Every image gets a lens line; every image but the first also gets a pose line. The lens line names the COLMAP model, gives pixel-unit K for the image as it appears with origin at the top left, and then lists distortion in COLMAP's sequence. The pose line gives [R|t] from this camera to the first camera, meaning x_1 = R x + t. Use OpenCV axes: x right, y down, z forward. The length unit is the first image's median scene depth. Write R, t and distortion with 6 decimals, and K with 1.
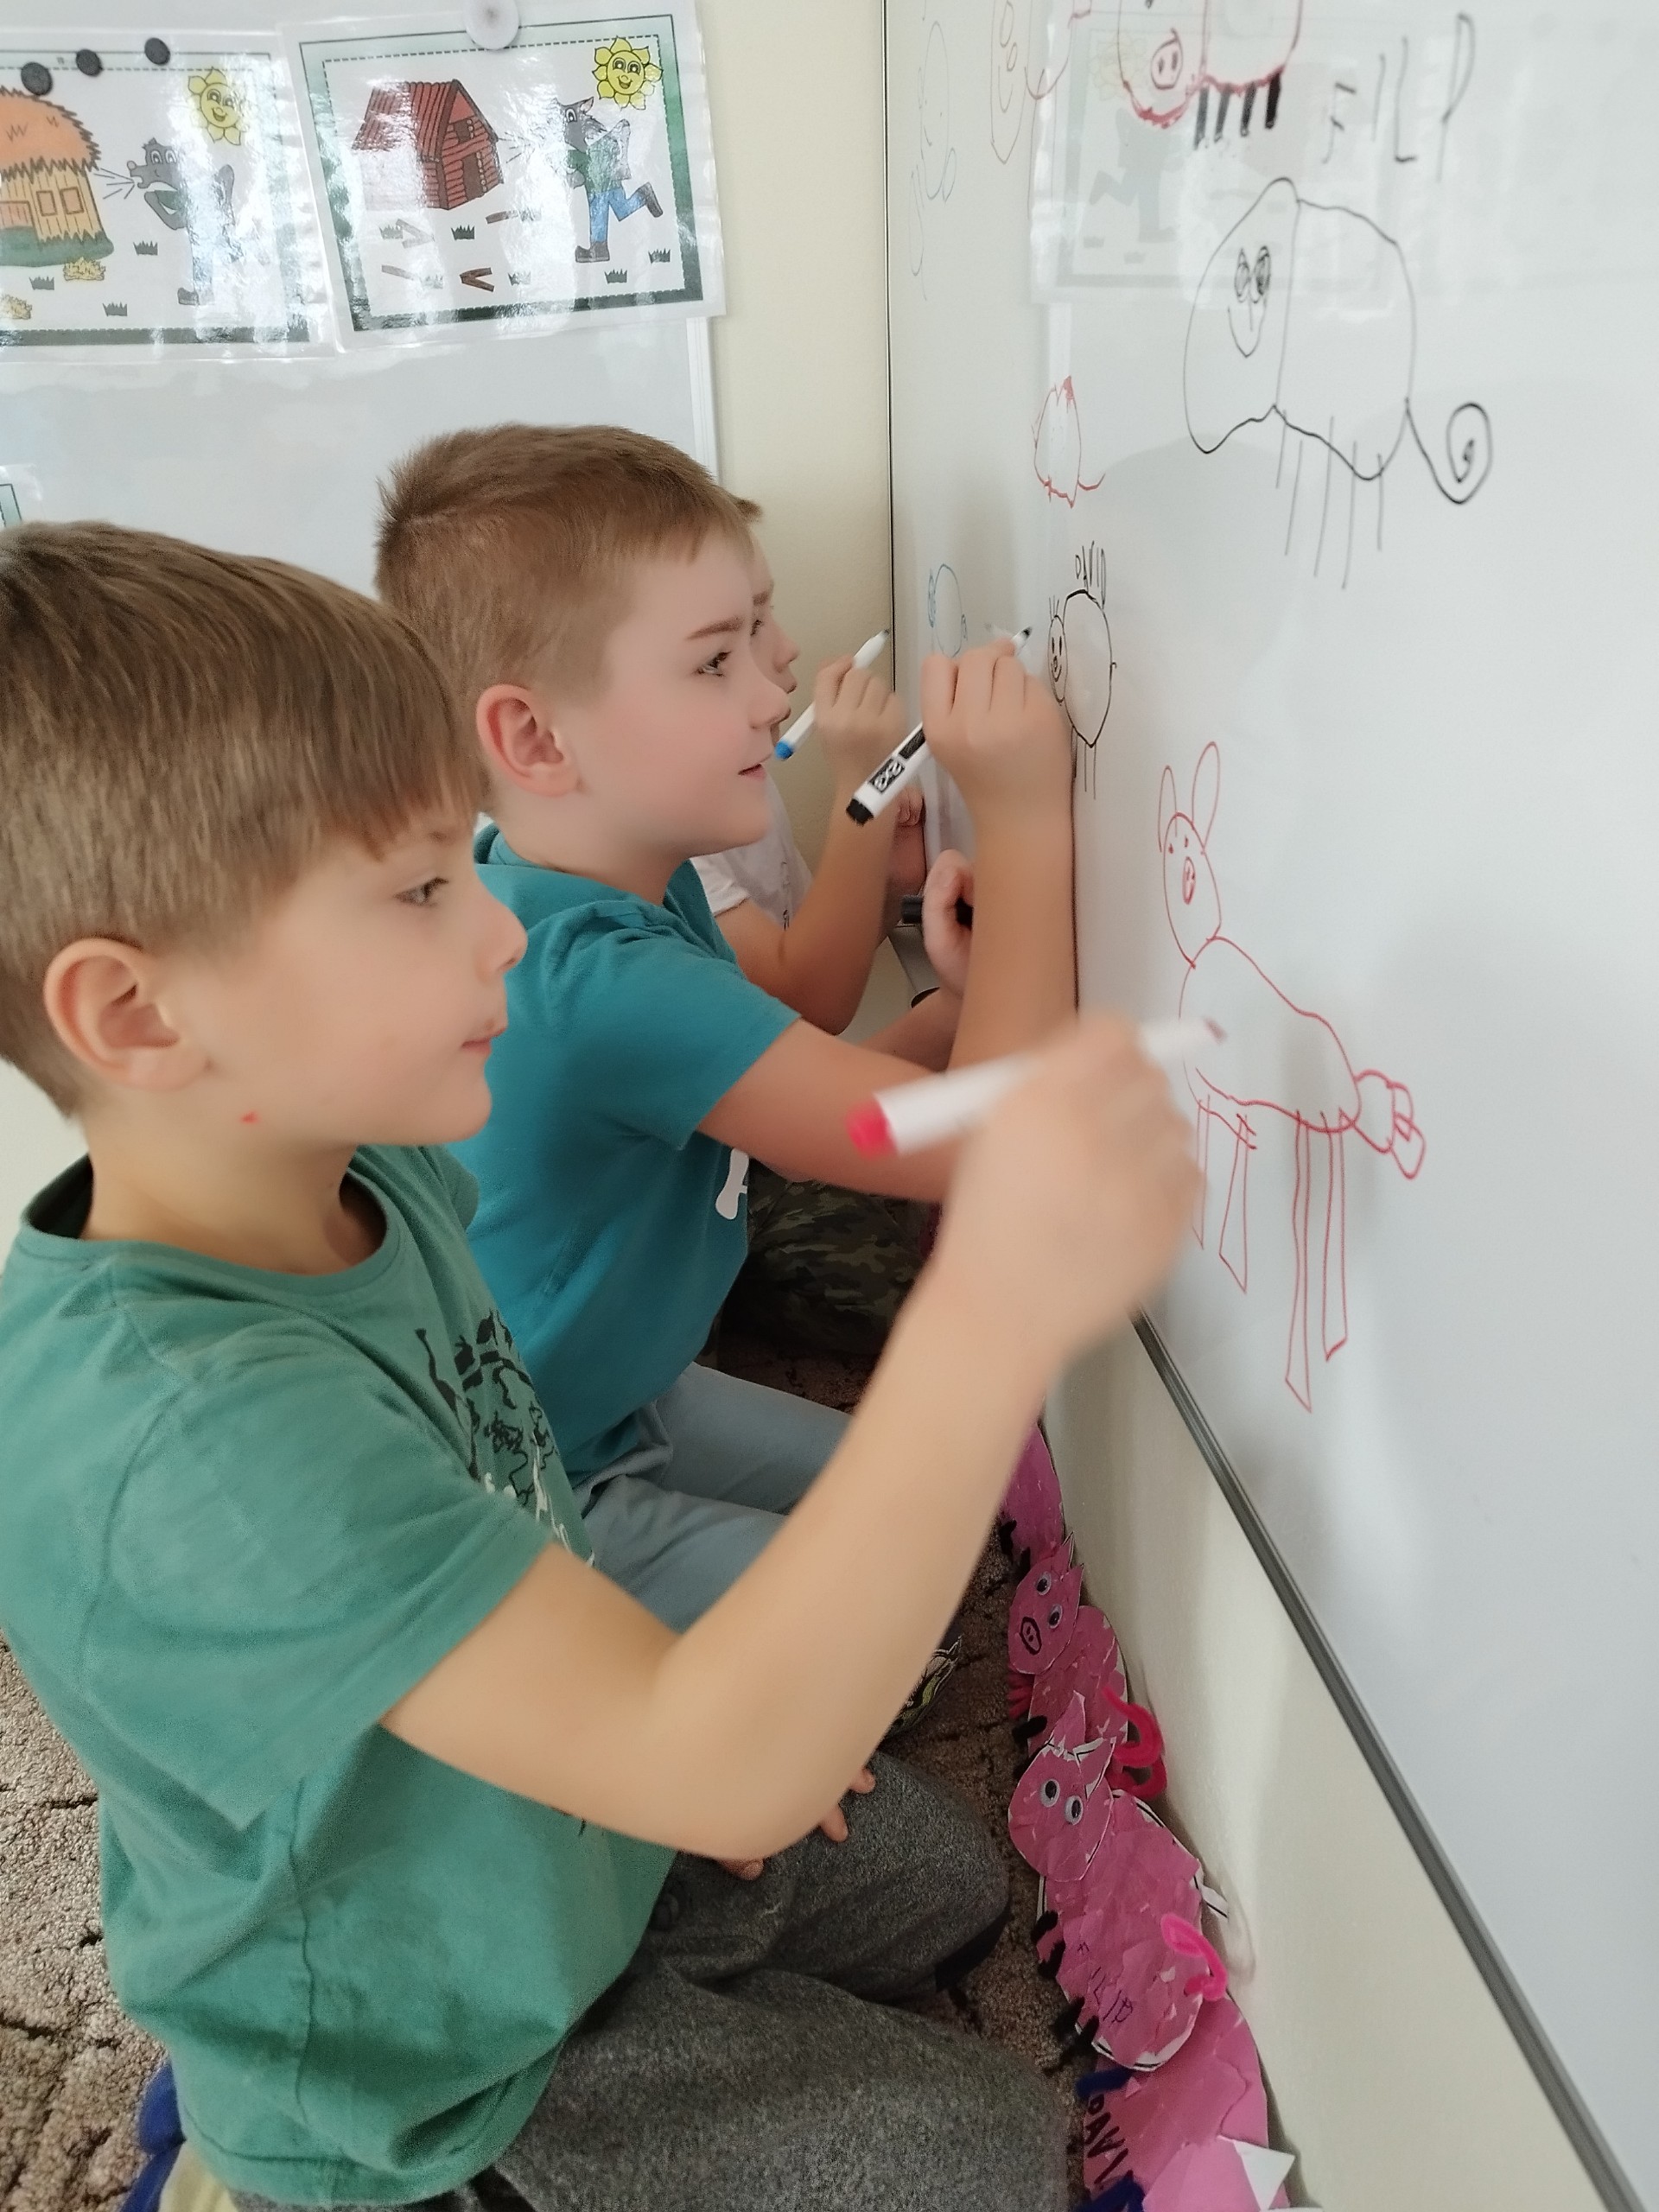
lens RADIAL K [[1621.3, 0, 829.5], [0, 1621.3, 1106.0], [0, 0, 1]] dist [0.024073, -0.001822]
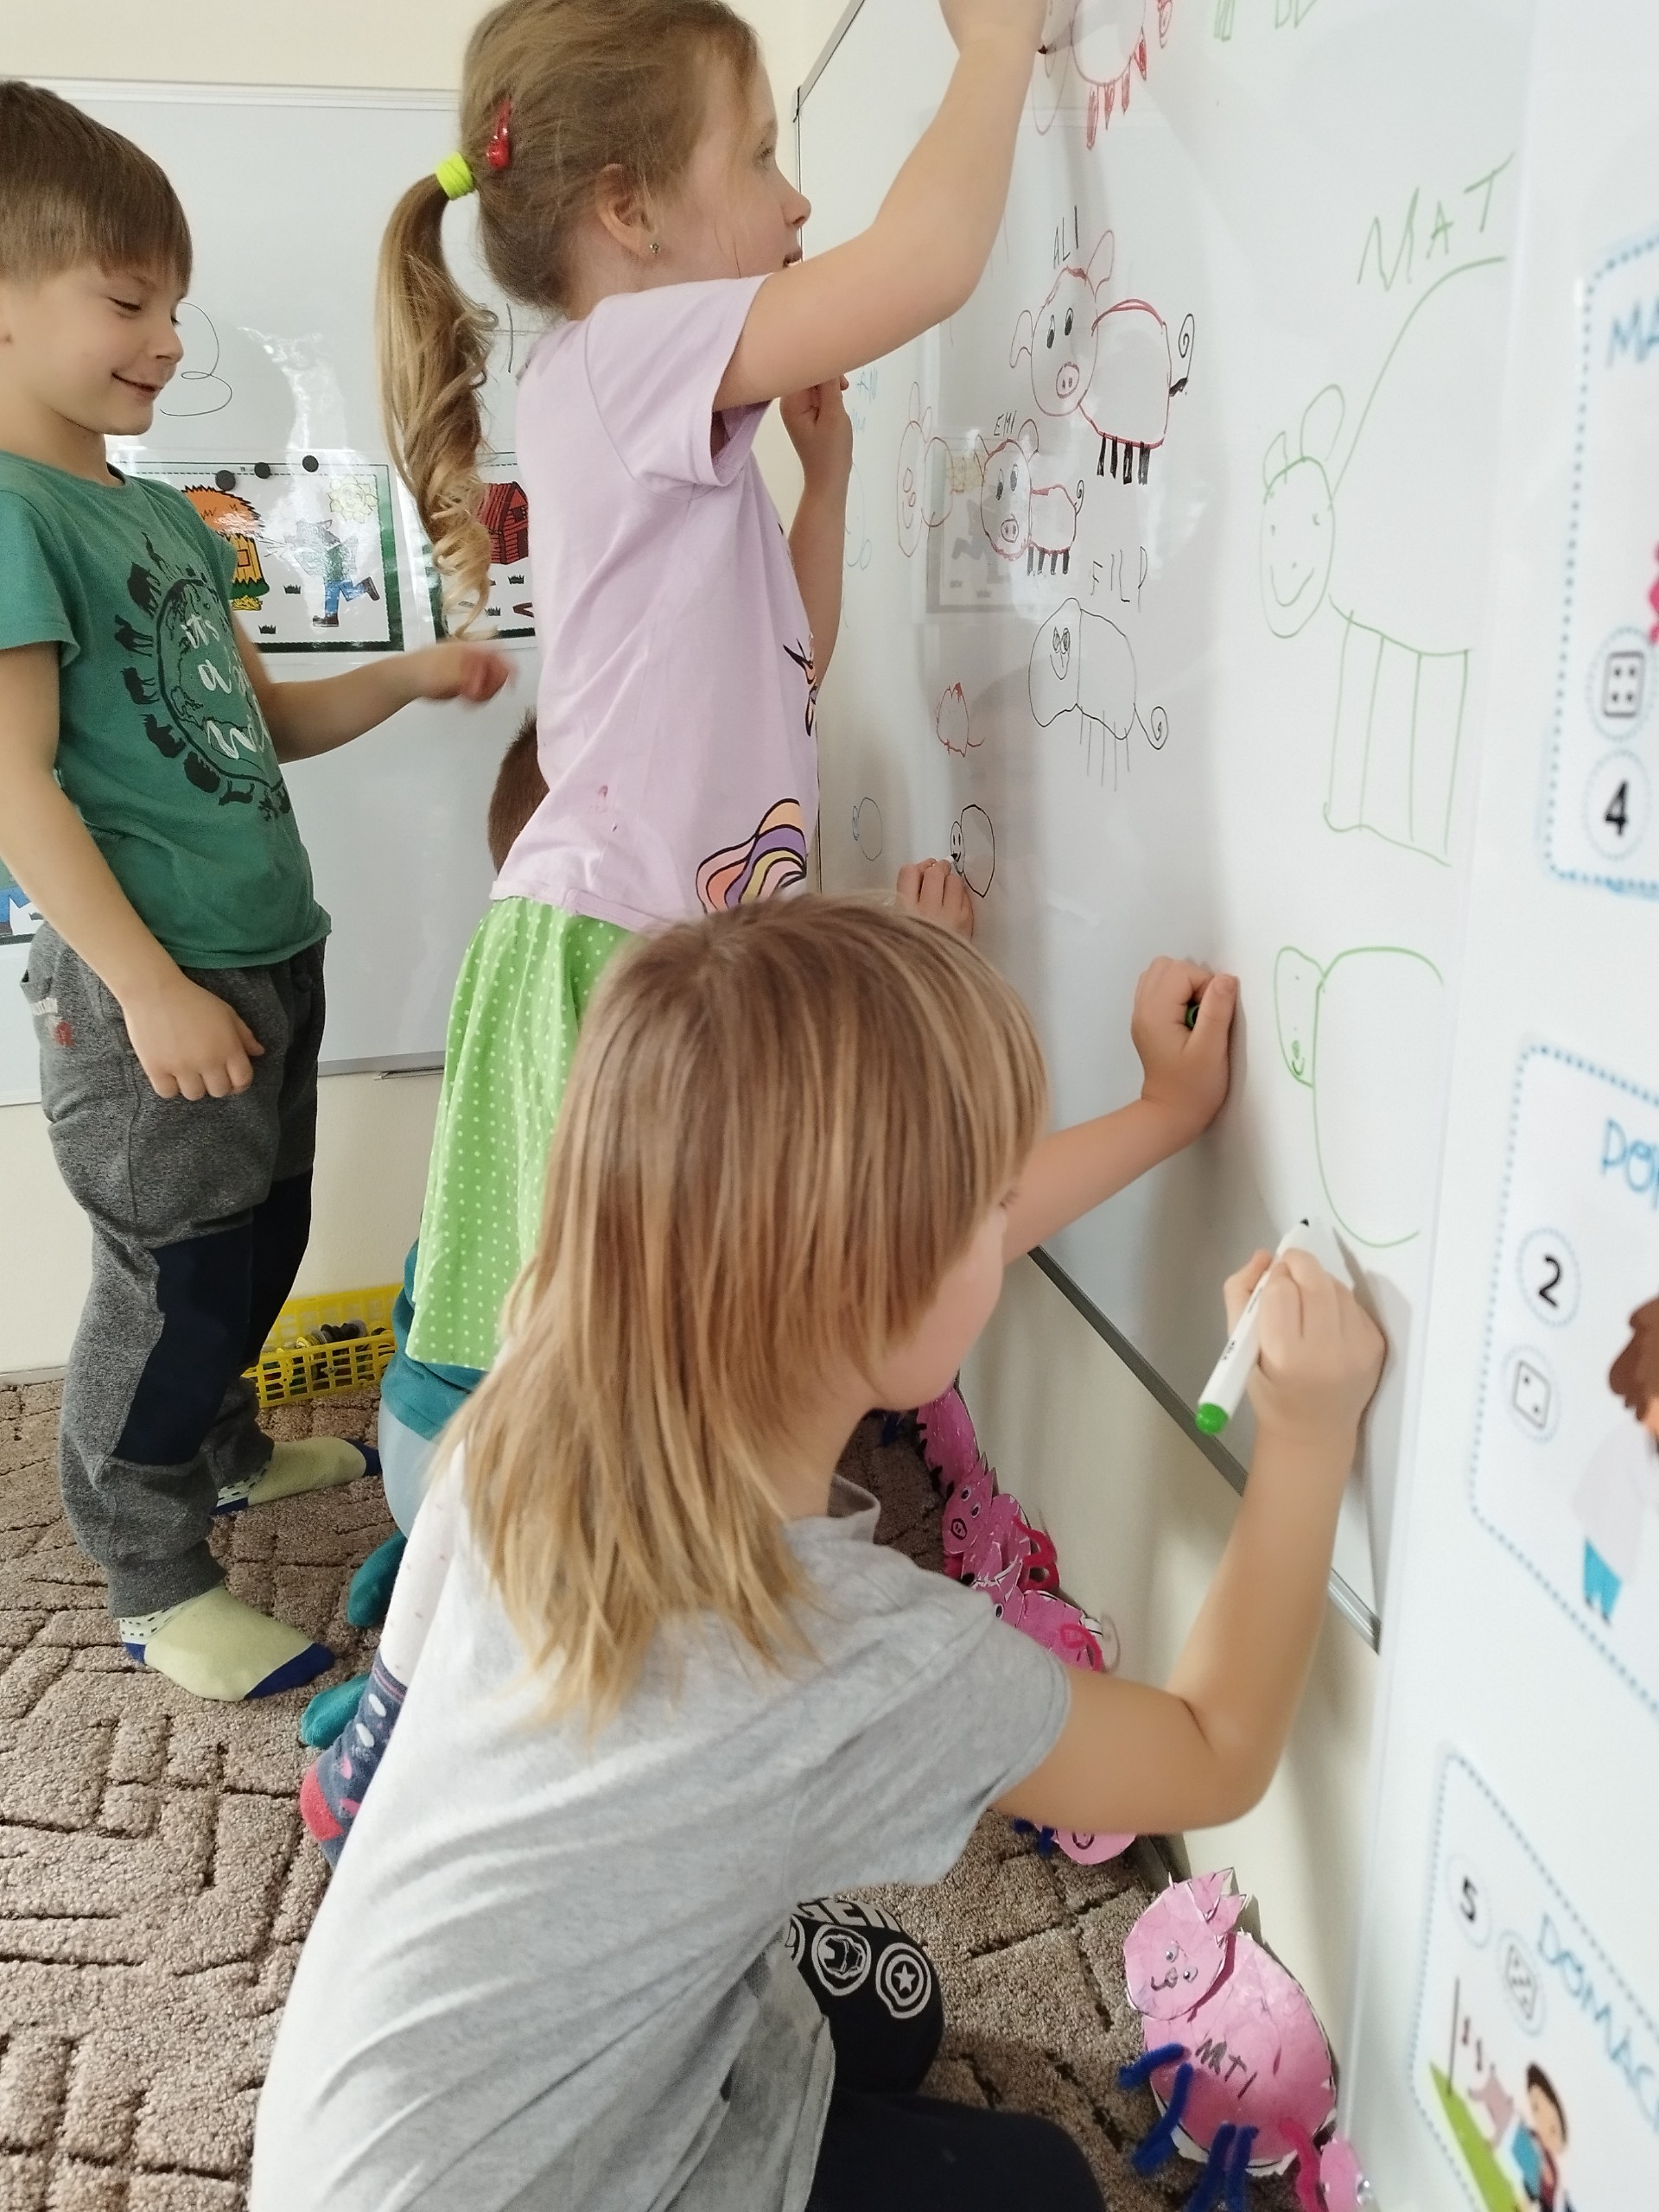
lens RADIAL K [[1535.8, 0, 834.8], [0, 1535.8, 1090.8], [0, 0, 1]] dist [0.019669, -0.022734]
pose [[0.996802, -0.013340, 0.078795, -0.065509], [0.025136, 0.988265, -0.150670, 0.118632], [-0.075861, 0.152169, 0.985439, -0.286807]]
